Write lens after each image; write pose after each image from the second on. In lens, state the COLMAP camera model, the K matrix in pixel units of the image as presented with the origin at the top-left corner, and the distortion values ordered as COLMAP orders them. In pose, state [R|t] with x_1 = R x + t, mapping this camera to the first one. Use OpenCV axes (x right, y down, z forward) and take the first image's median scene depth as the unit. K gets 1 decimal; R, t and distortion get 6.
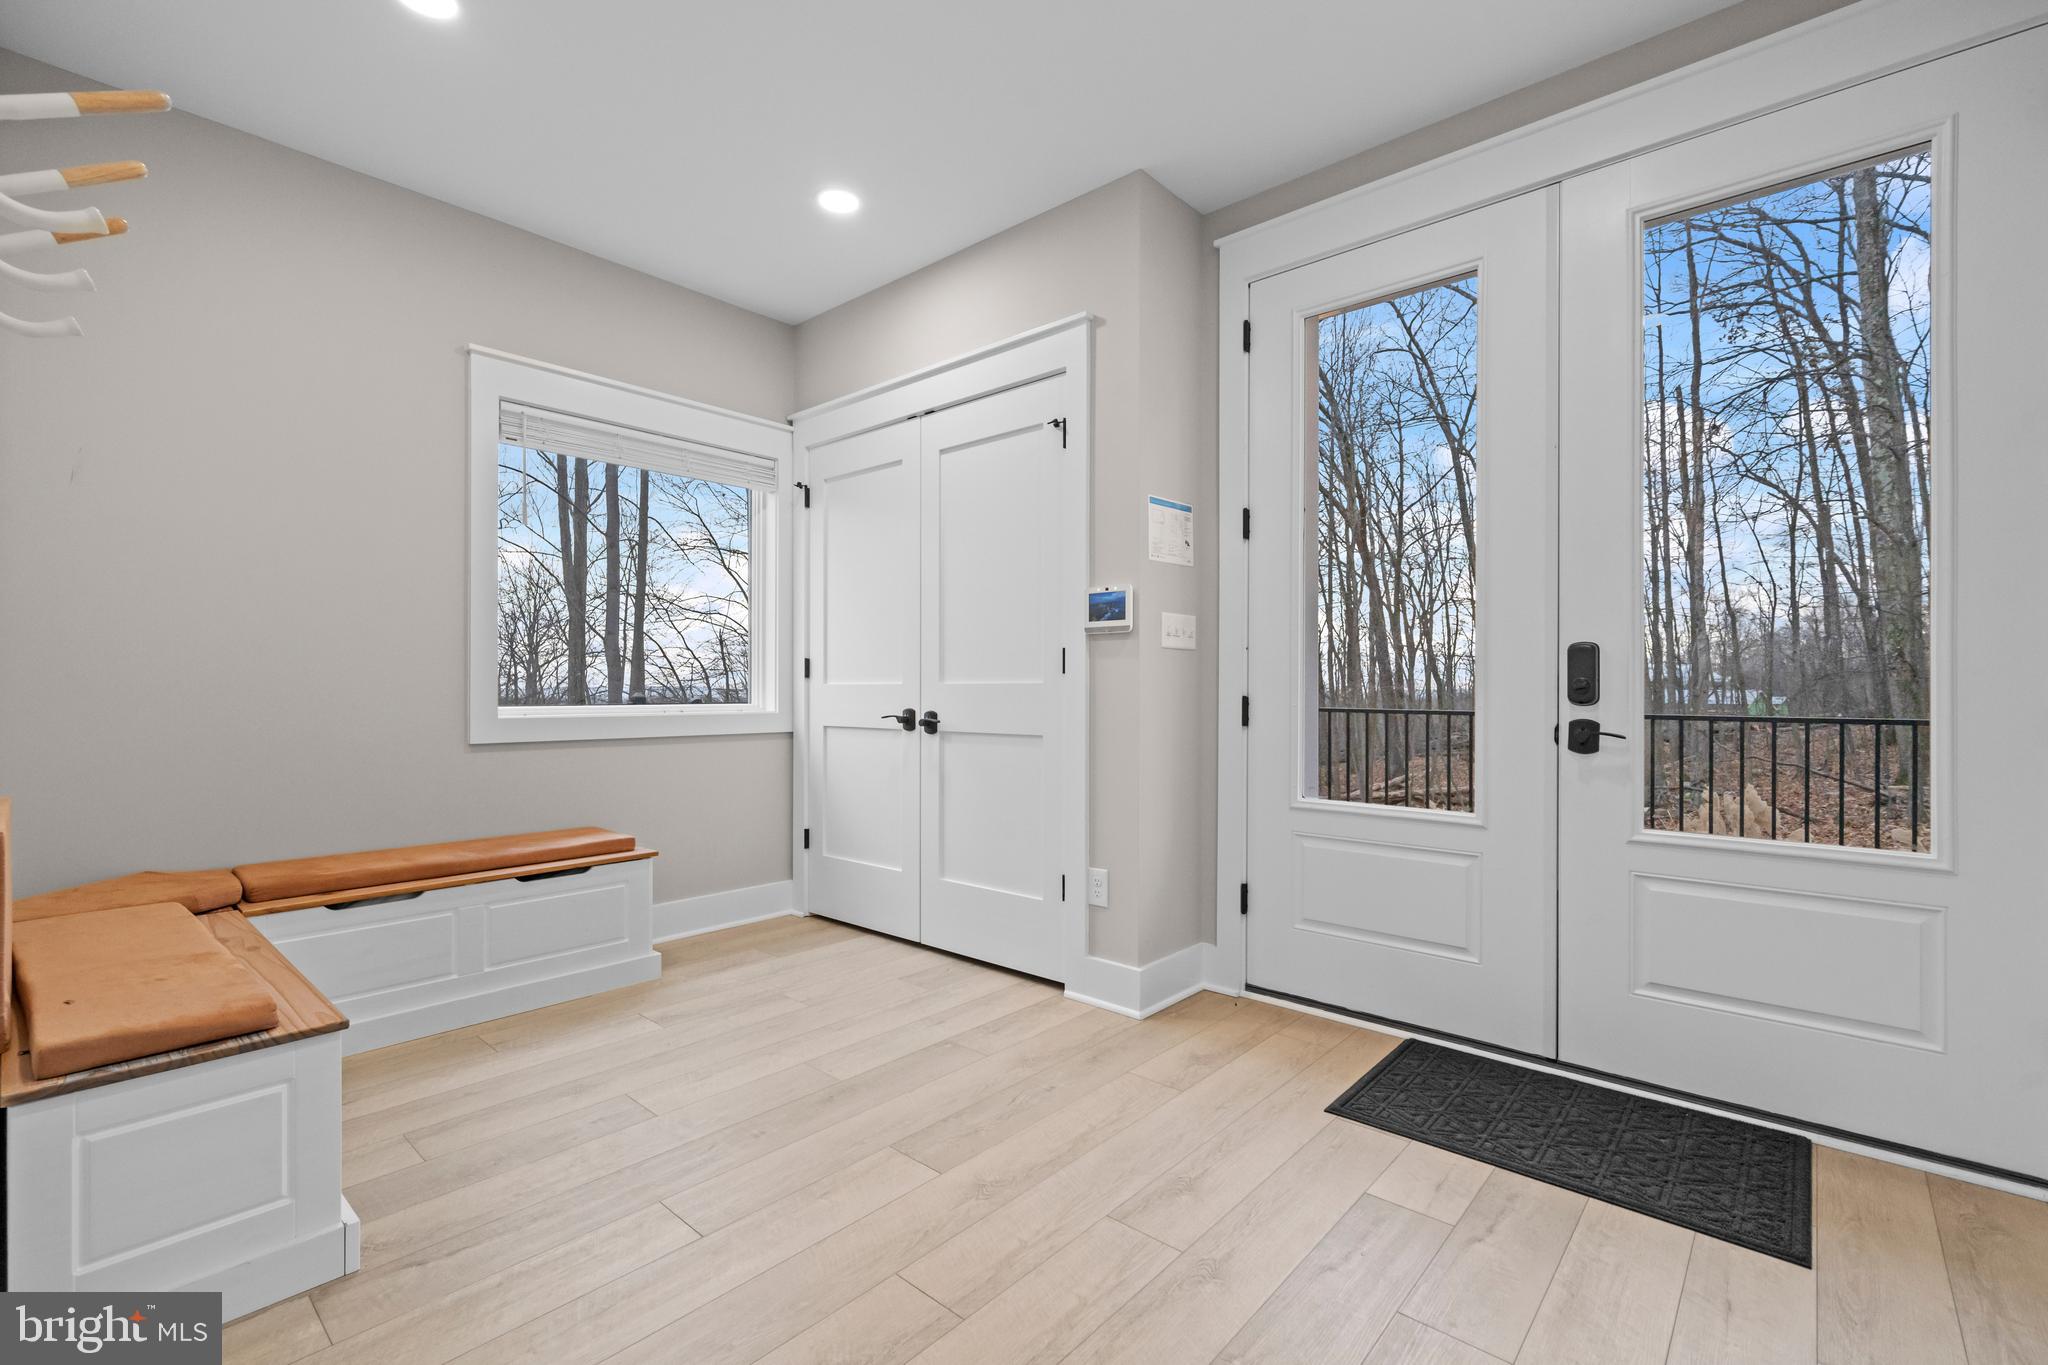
lens RADIAL K [[939.2, 0, 1024.3], [0, 939.2, 680.9], [0, 0, 1]] dist [0.002642, 0.000390]
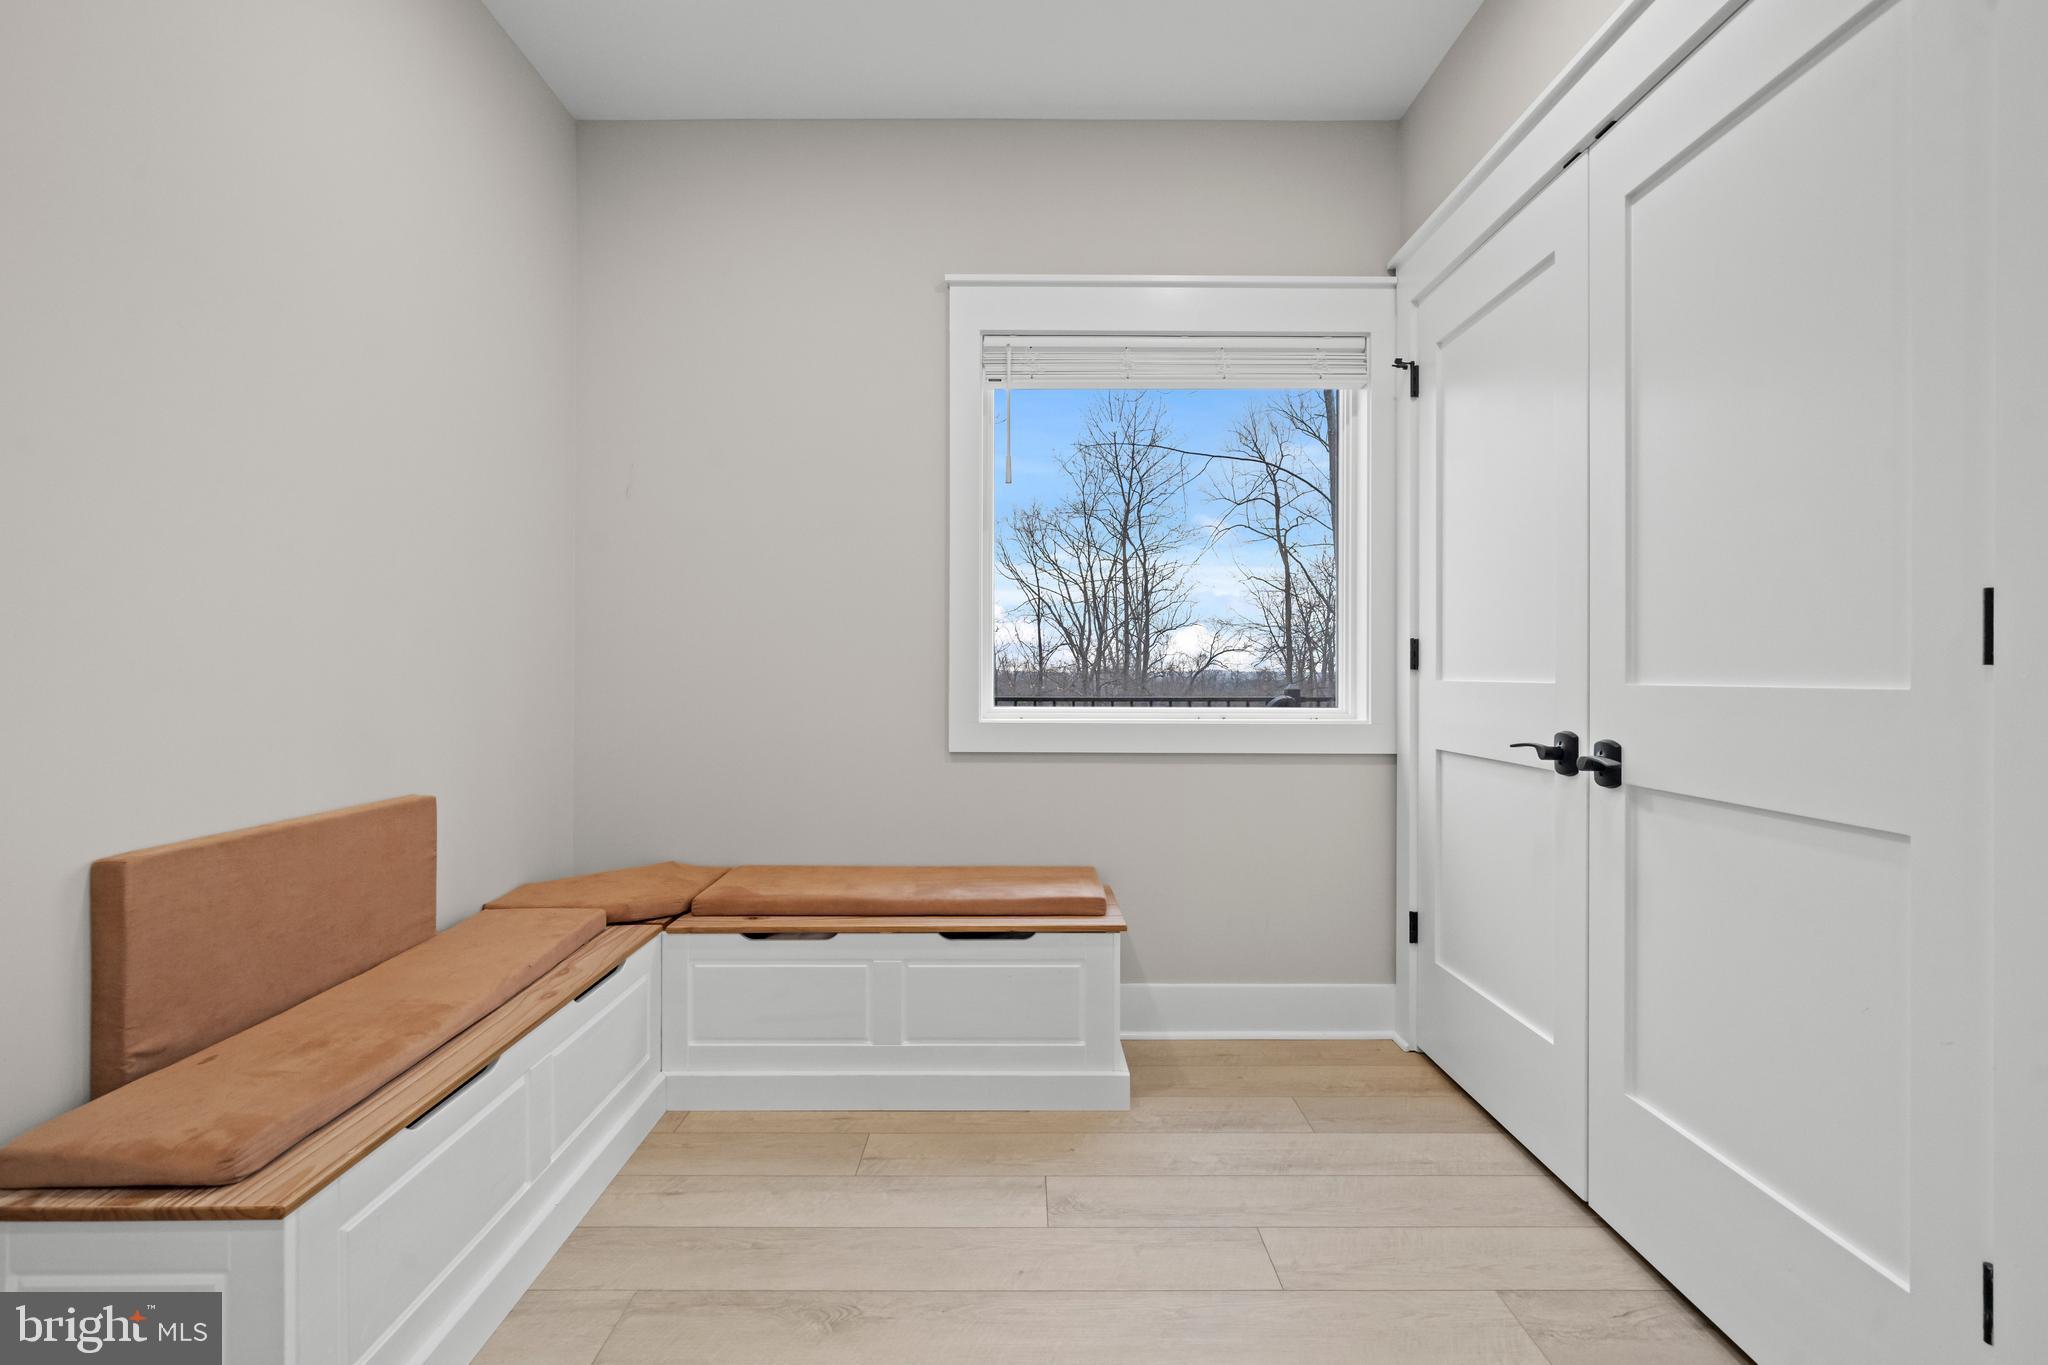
lens RADIAL K [[888.1, 0, 1027.4], [0, 888.1, 667.7], [0, 0, 1]] dist [-0.002354, -0.000173]
pose [[0.661122, -0.001074, -0.750278, 0.046920], [0.005924, 0.999975, 0.003788, -0.009545], [0.750255, -0.006949, 0.661112, 0.472269]]
